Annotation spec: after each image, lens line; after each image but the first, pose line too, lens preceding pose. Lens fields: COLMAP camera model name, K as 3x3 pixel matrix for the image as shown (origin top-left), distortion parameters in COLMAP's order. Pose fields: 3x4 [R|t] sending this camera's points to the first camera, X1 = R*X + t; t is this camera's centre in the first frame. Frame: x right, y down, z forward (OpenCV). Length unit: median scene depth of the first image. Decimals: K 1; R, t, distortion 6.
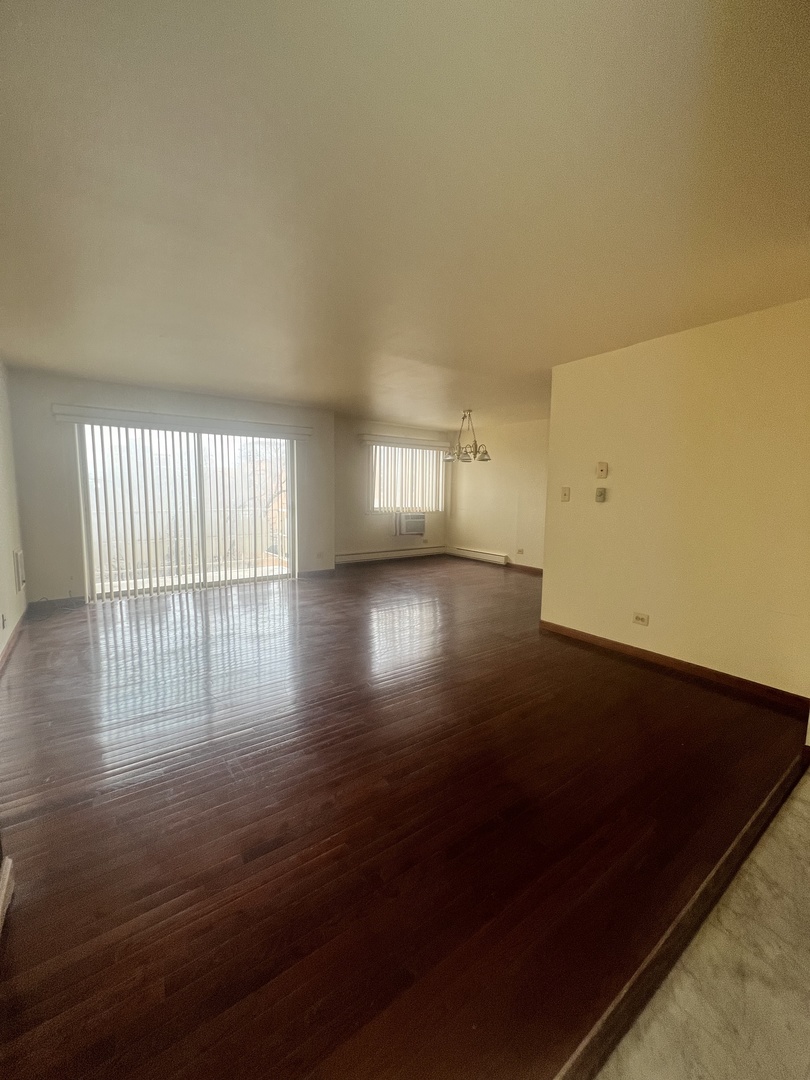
lens RADIAL K [[431.8, 0, 405.0], [0, 431.8, 540.0], [0, 0, 1]] dist [-0.001070, 0.000049]
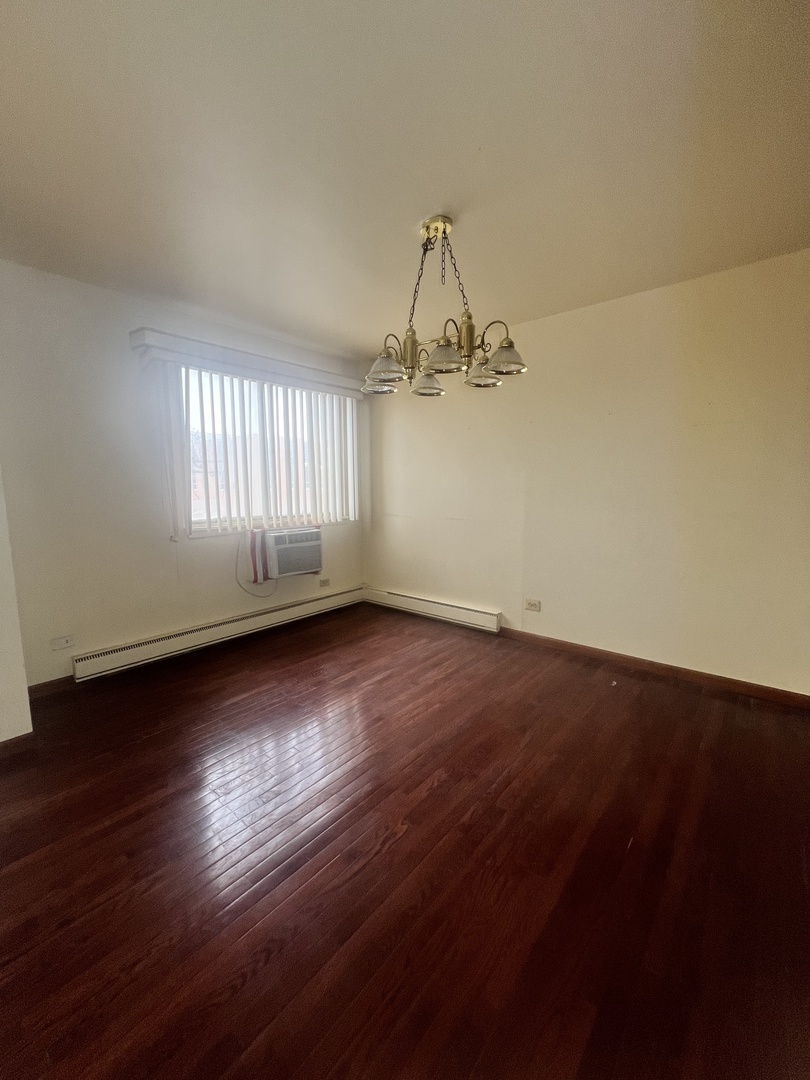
lens RADIAL K [[434.1, 0, 405.0], [0, 434.1, 540.0], [0, 0, 1]] dist [0.000967, 0.000052]
pose [[0.971617, -0.047440, 0.231753, 0.026122], [0.045604, 0.998871, 0.013274, -0.051841], [-0.232121, -0.002328, 0.972684, 0.535519]]
